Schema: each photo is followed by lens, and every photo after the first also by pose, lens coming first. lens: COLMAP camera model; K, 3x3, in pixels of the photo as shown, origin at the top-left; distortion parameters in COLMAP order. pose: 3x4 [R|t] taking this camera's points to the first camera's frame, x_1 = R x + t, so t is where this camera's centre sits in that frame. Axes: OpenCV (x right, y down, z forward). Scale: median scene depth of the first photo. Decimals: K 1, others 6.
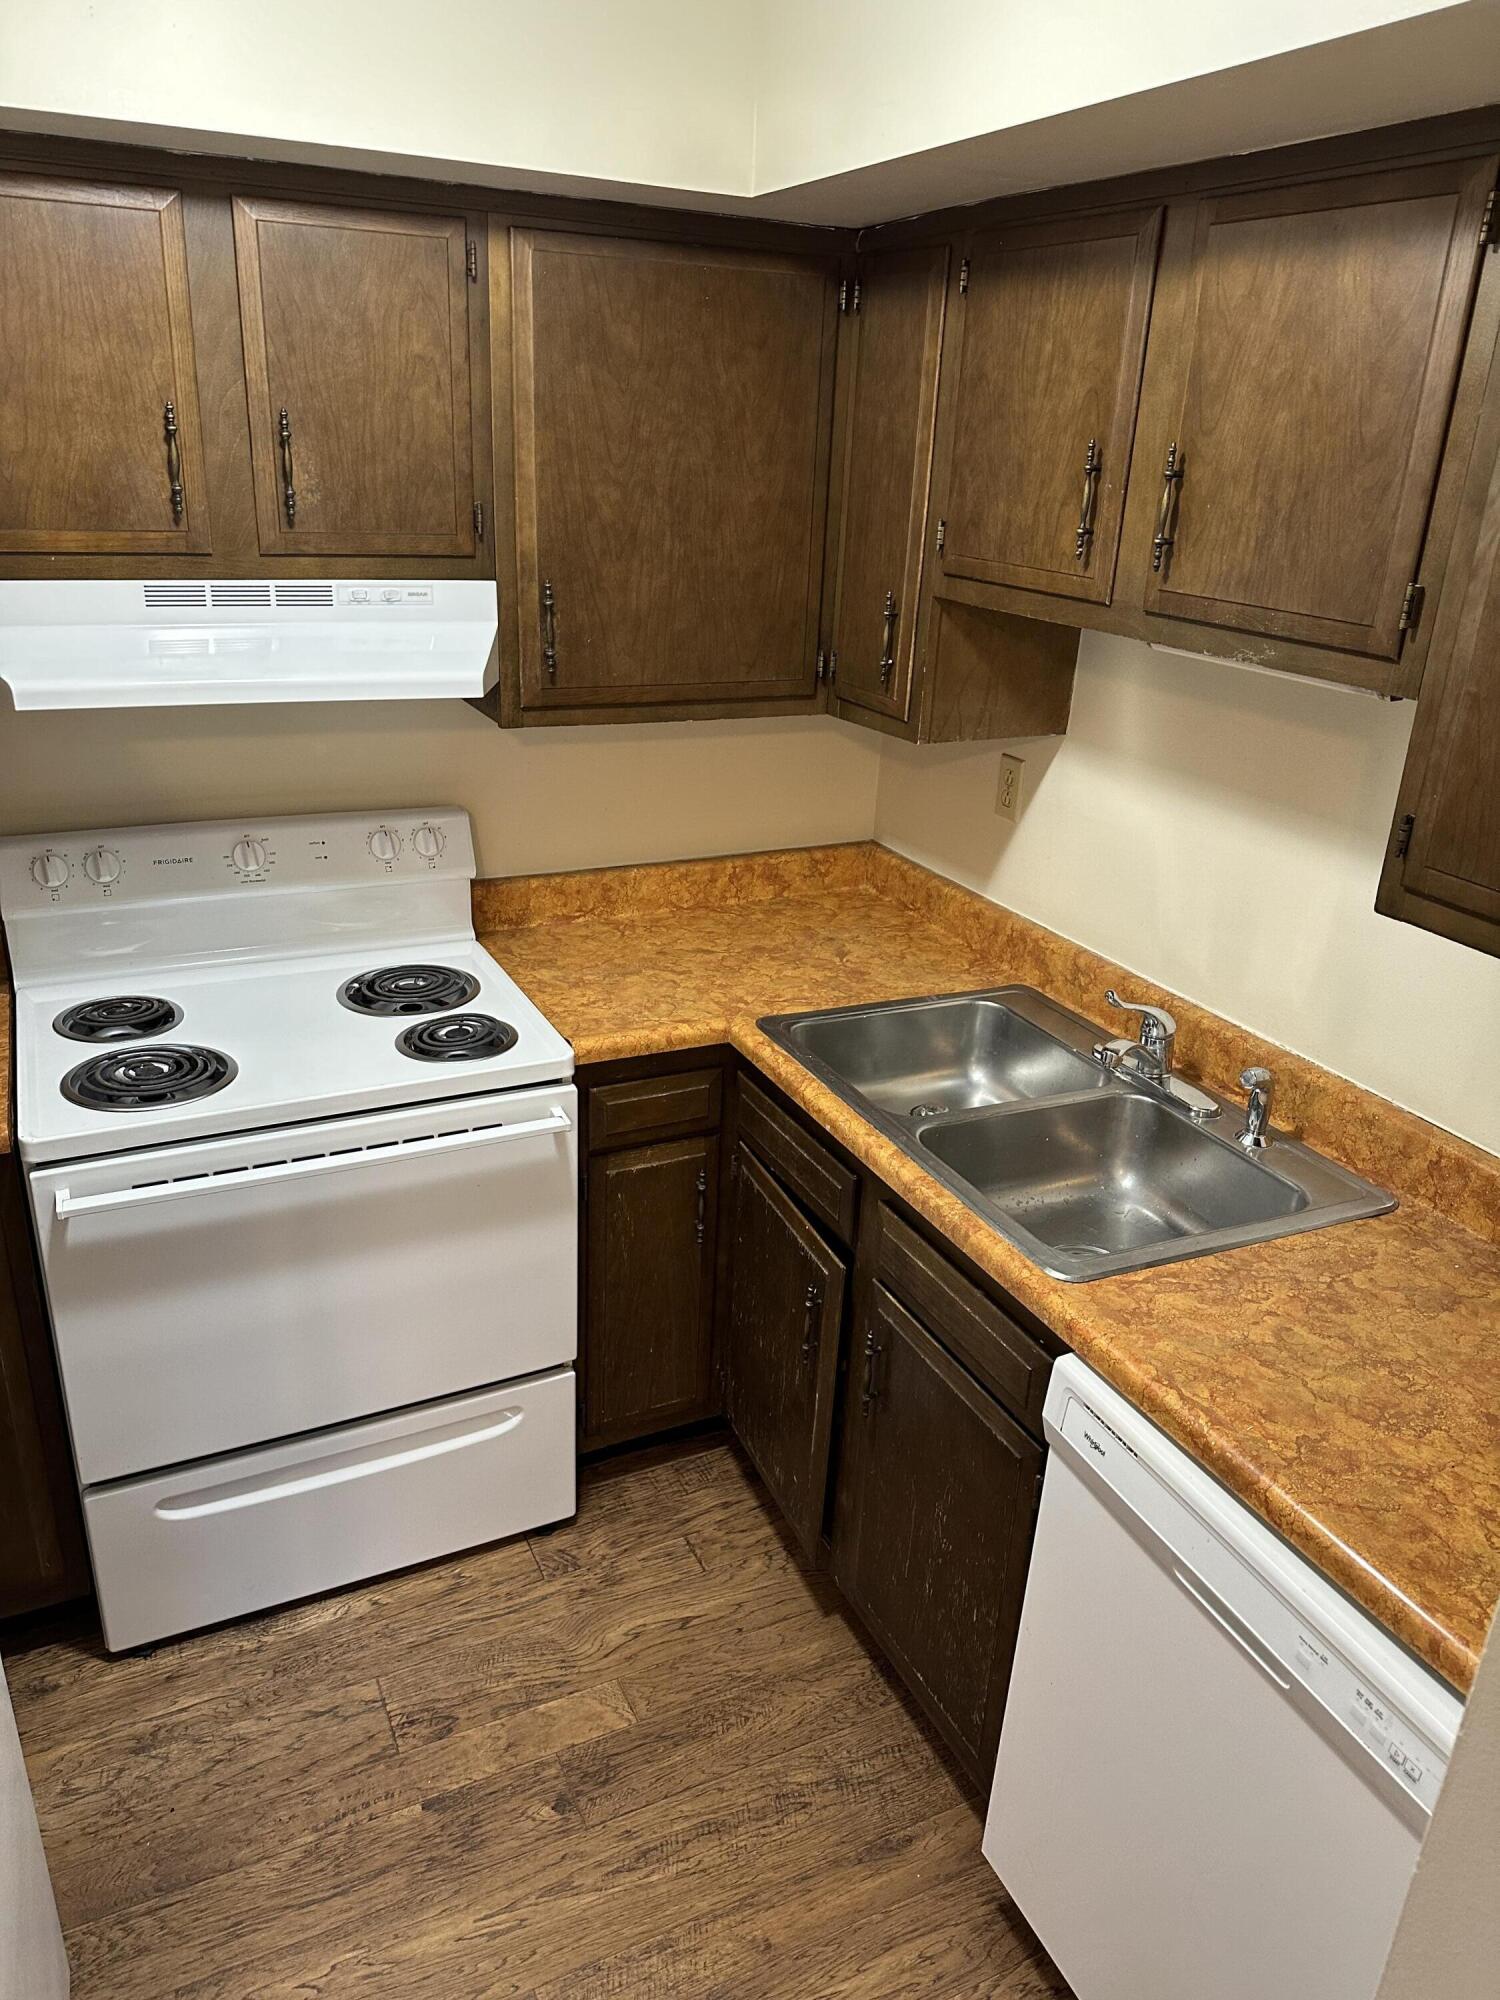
lens RADIAL K [[1407.8, 0, 726.6], [0, 1407.8, 1020.2], [0, 0, 1]] dist [0.049092, -0.051915]
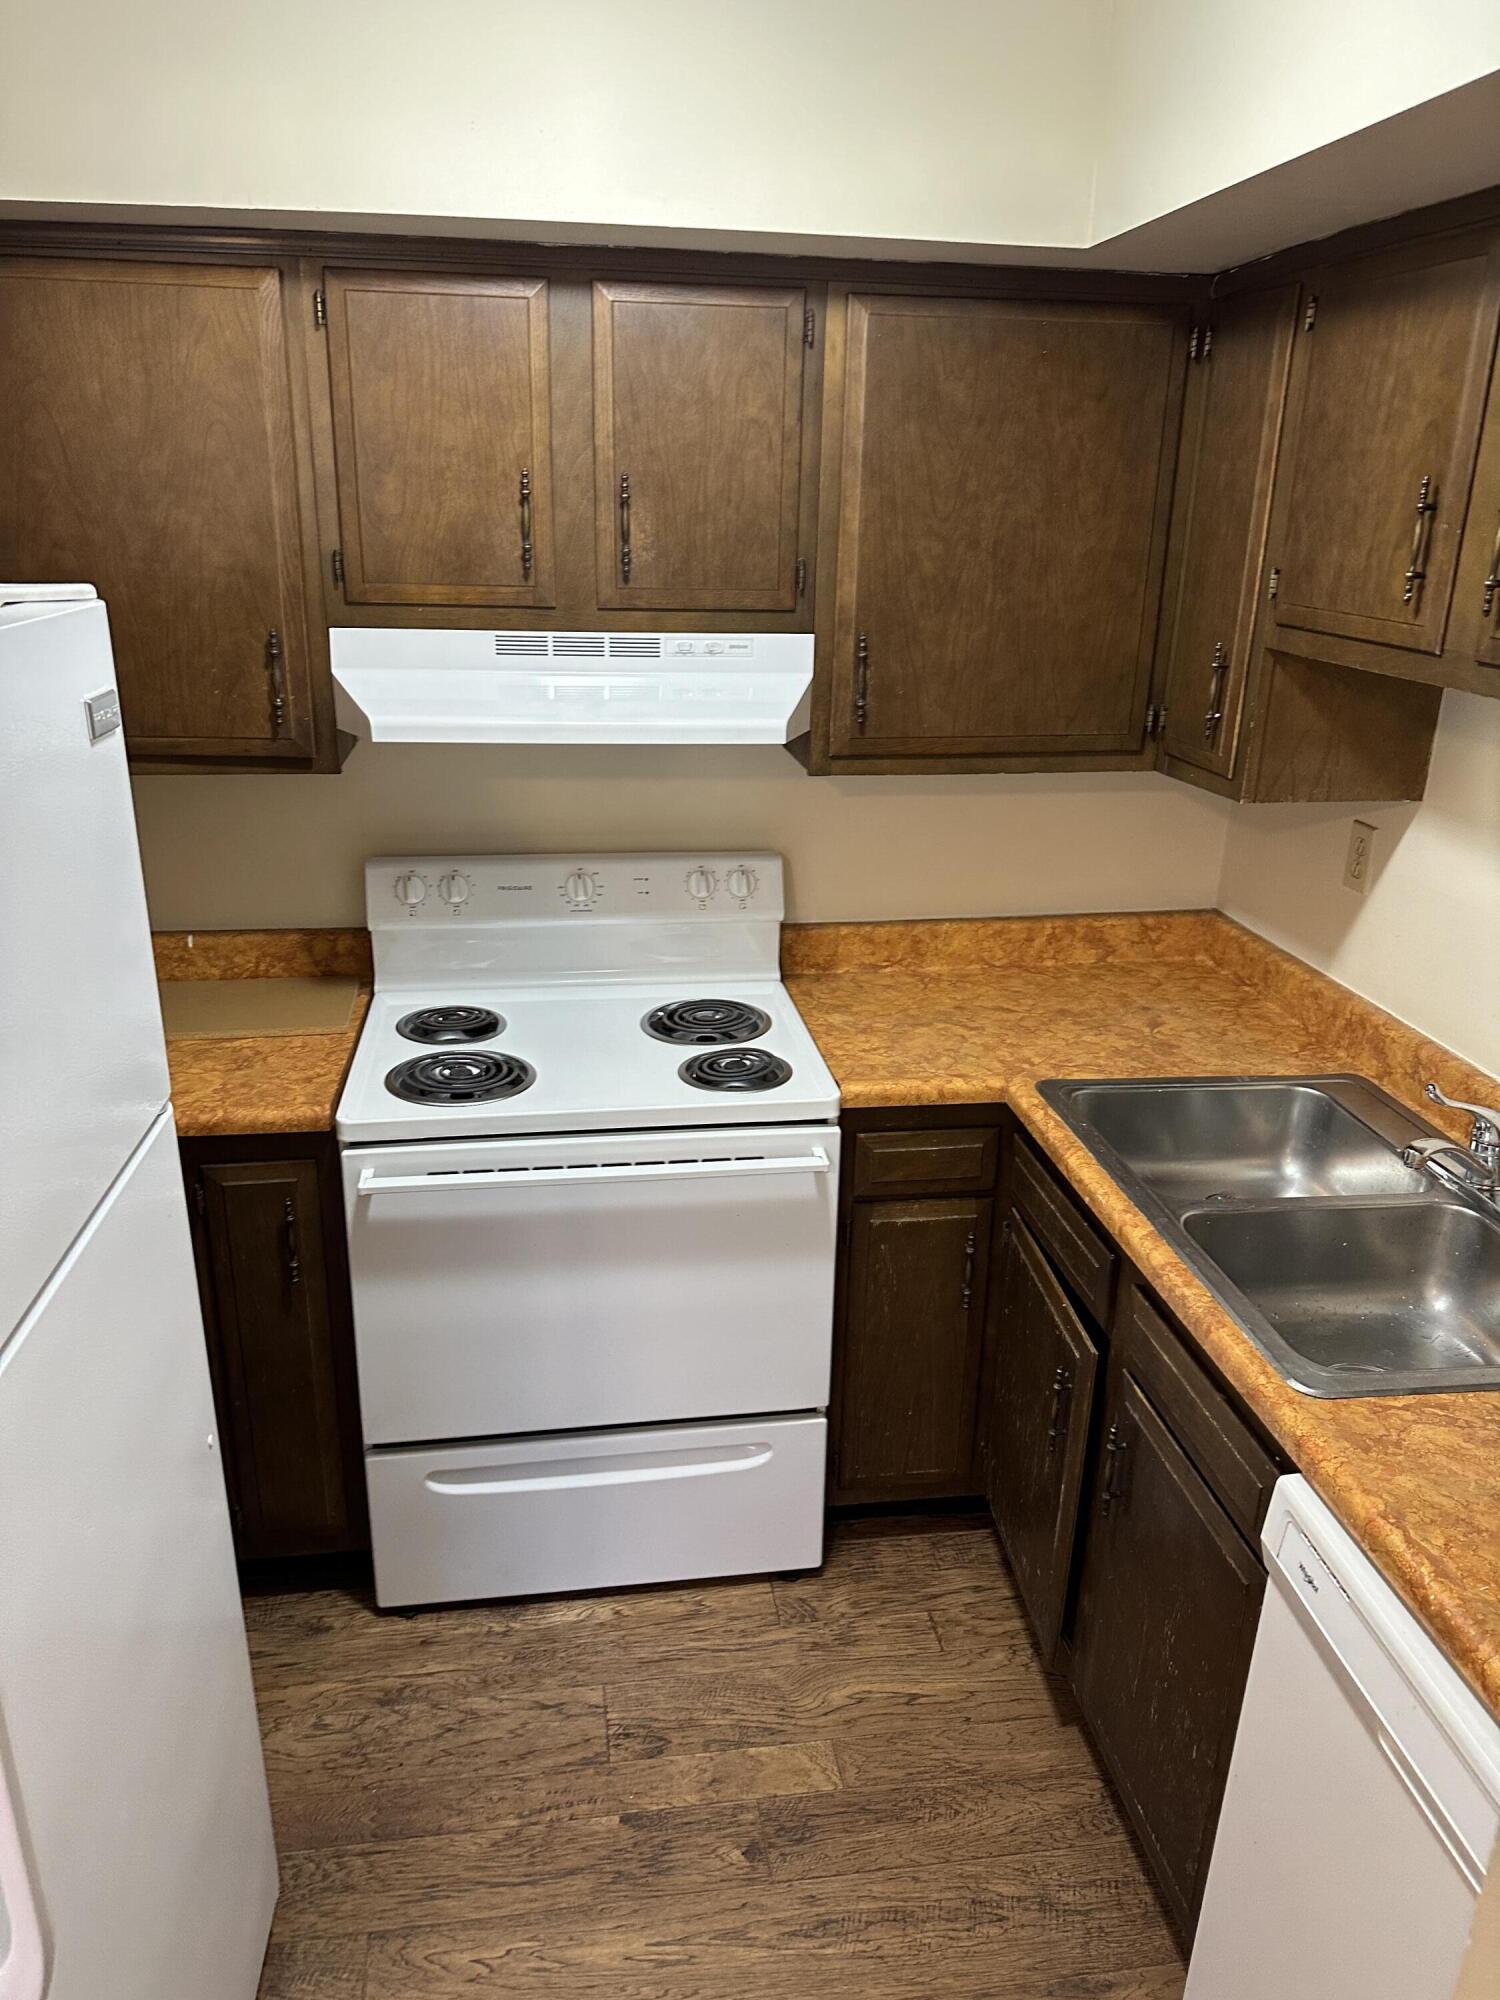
lens RADIAL K [[1407.8, 0, 728.1], [0, 1407.8, 1019.5], [0, 0, 1]] dist [0.049092, -0.051915]
pose [[0.955056, 0.083540, -0.284410, 0.095105], [-0.096925, 0.994735, -0.033290, 0.010565], [0.280132, 0.059360, 0.958124, 0.013789]]
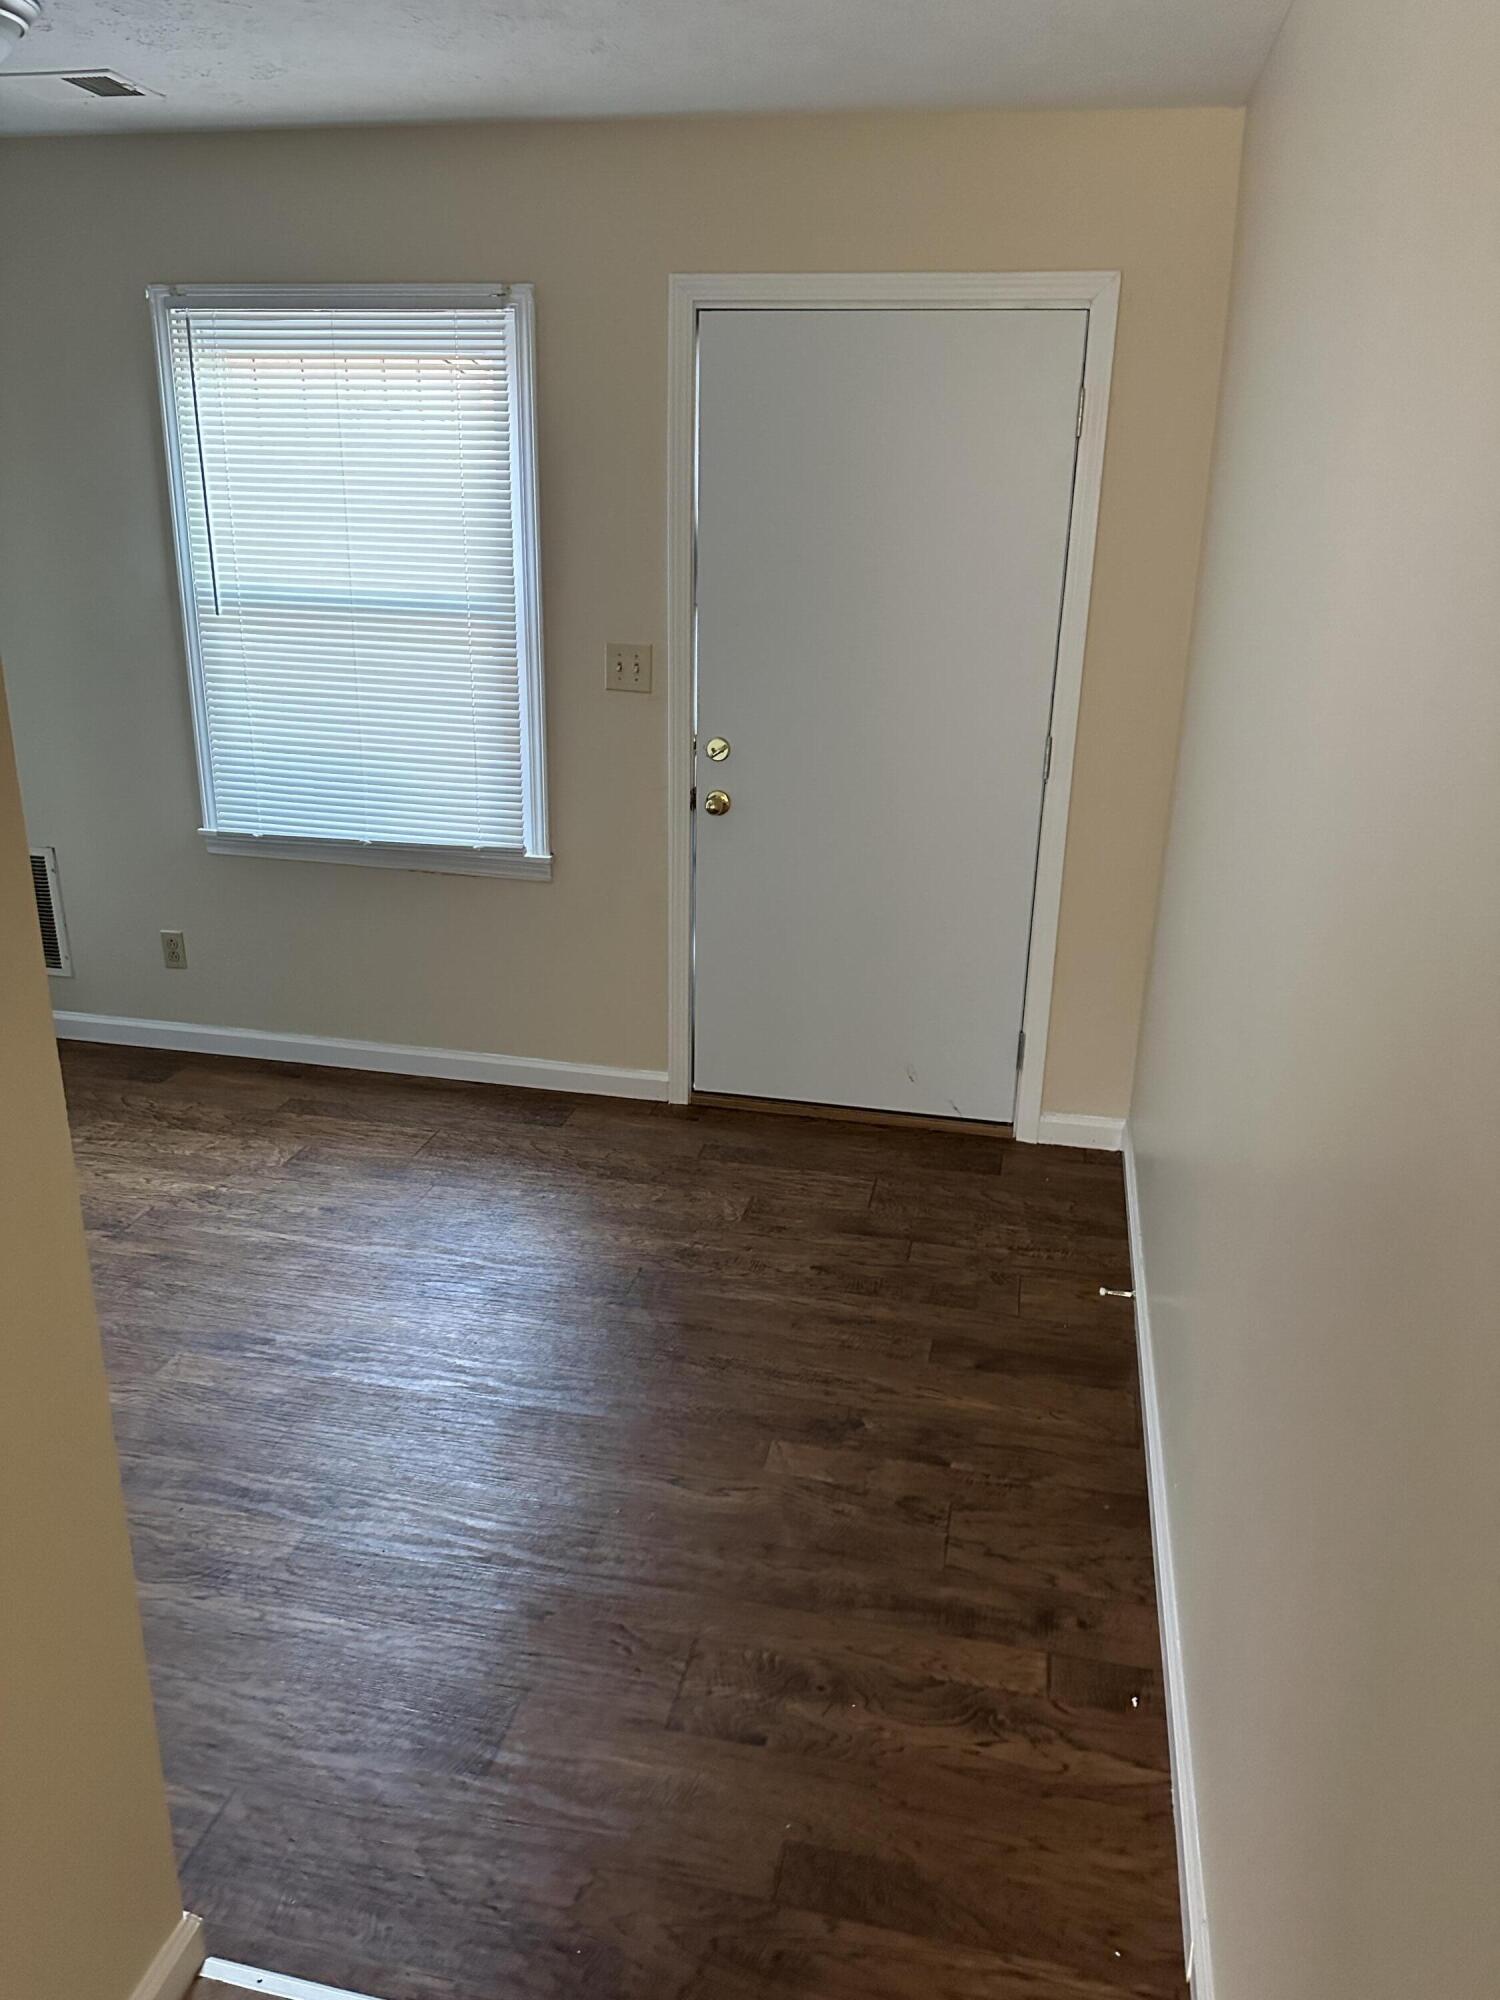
lens RADIAL K [[1407.8, 0, 744.2], [0, 1407.8, 988.9], [0, 0, 1]] dist [0.049092, -0.051915]
pose [[-0.795730, -0.239486, 0.556291, -0.637715], [0.194977, 0.768309, 0.609659, -0.564730], [-0.573409, 0.593588, -0.564673, 1.482966]]
